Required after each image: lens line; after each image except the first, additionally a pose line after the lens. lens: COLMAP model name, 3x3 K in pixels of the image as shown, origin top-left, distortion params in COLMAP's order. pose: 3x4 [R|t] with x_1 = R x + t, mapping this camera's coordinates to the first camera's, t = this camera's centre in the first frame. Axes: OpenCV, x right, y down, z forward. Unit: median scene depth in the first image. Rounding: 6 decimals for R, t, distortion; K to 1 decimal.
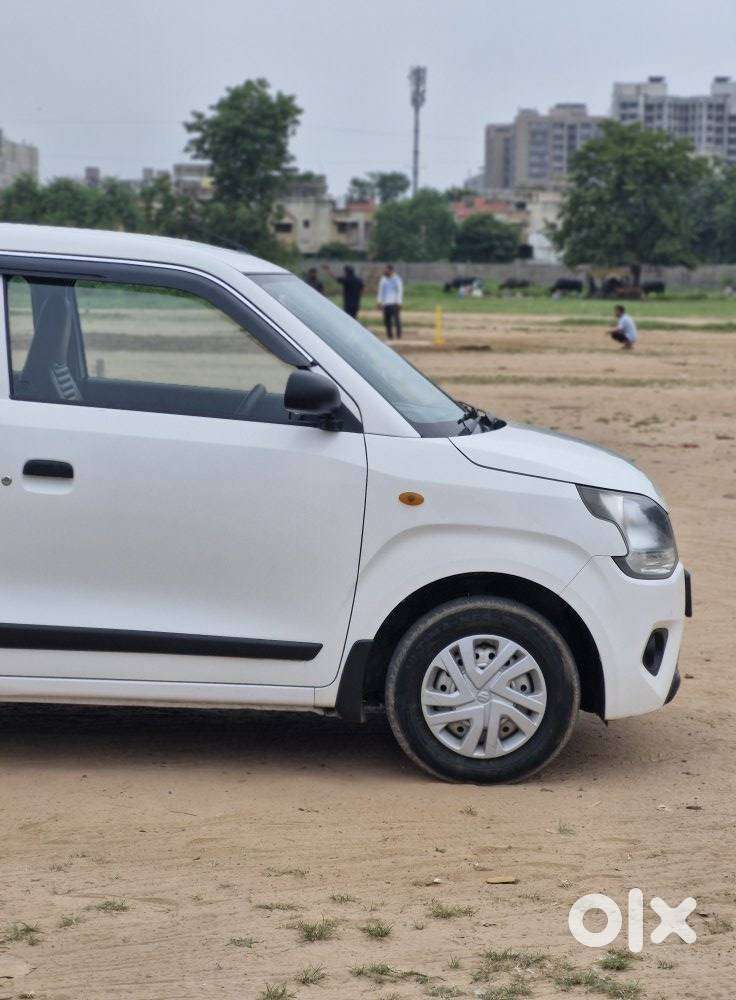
lens RADIAL K [[2238.8, 0, 368.0], [0, 2238.8, 500.0], [0, 0, 1]] dist [-0.052957, 0.896369]
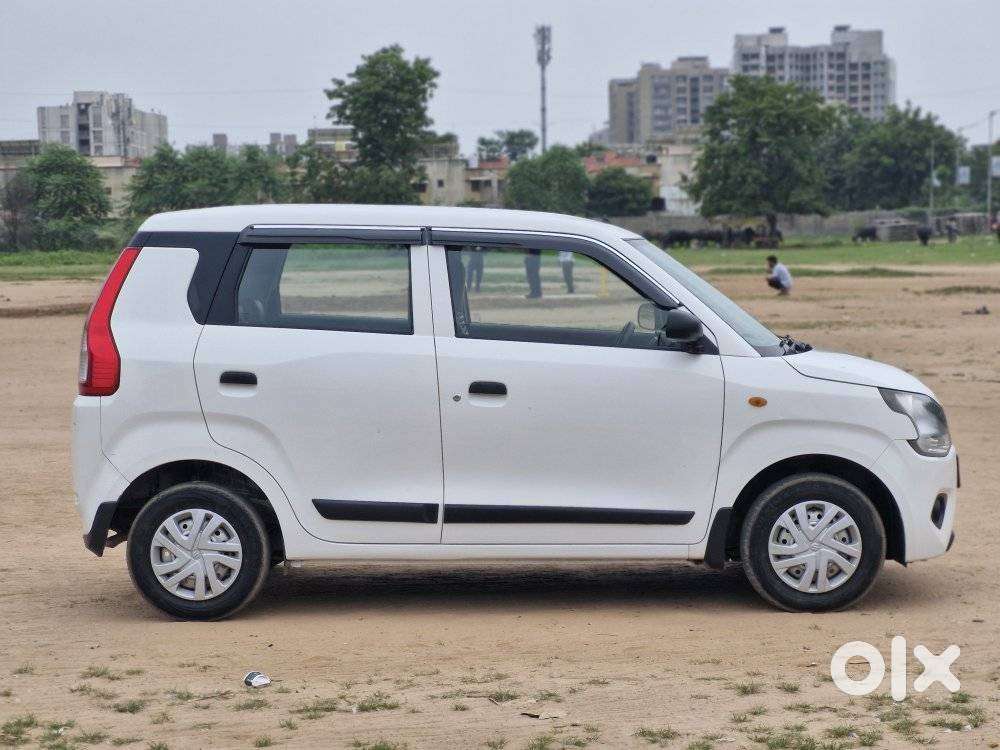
lens RADIAL K [[2195.7, 0, 500.0], [0, 2195.7, 375.0], [0, 0, 1]] dist [-0.074886, 0.940397]
pose [[0.999512, -0.030697, -0.005769, -0.126883], [0.030475, 0.998911, -0.035331, 0.025048], [0.006848, 0.035138, 0.999359, -0.326044]]
